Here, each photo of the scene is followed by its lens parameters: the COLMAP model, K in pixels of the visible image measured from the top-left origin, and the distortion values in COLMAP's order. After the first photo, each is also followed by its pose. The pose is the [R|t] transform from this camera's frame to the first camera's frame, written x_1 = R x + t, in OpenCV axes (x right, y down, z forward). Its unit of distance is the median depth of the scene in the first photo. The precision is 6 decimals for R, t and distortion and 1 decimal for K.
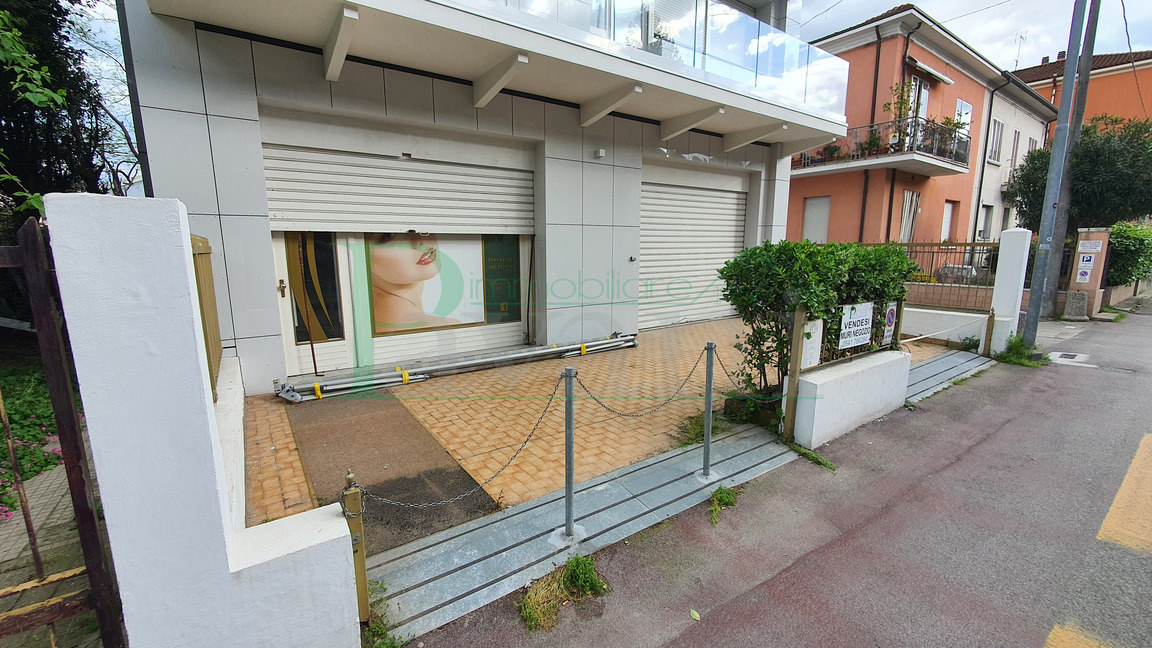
lens RADIAL K [[461.7, 0, 570.3], [0, 461.7, 323.6], [0, 0, 1]] dist [-0.000925, -0.000611]
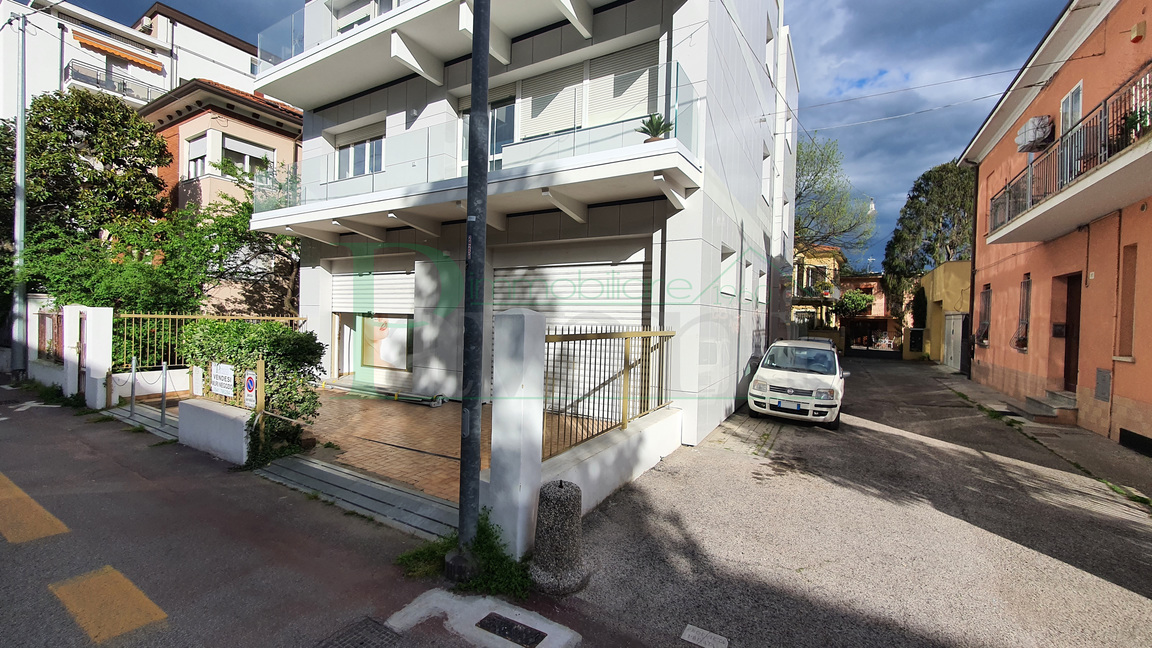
lens RADIAL K [[461.7, 0, 569.9], [0, 461.7, 322.9], [0, 0, 1]] dist [-0.000925, -0.000611]
pose [[0.409878, 0.024553, -0.911810, 1.663227], [-0.177822, 0.982609, -0.053475, -0.197892], [0.894639, 0.184059, 0.407116, 0.962837]]
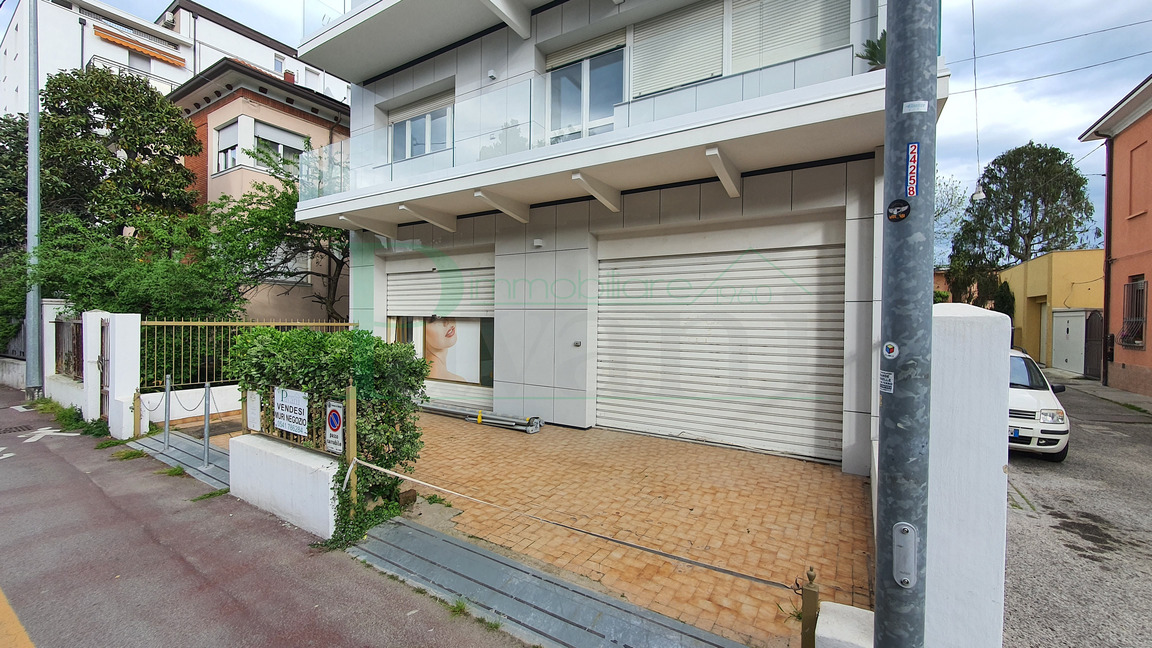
lens RADIAL K [[461.7, 0, 571.5], [0, 461.7, 324.2], [0, 0, 1]] dist [-0.000925, -0.000611]
pose [[0.386096, 0.019132, -0.922260, 1.280485], [-0.168191, 0.984486, -0.049989, -0.169012], [0.906996, 0.174417, 0.383324, 0.816862]]
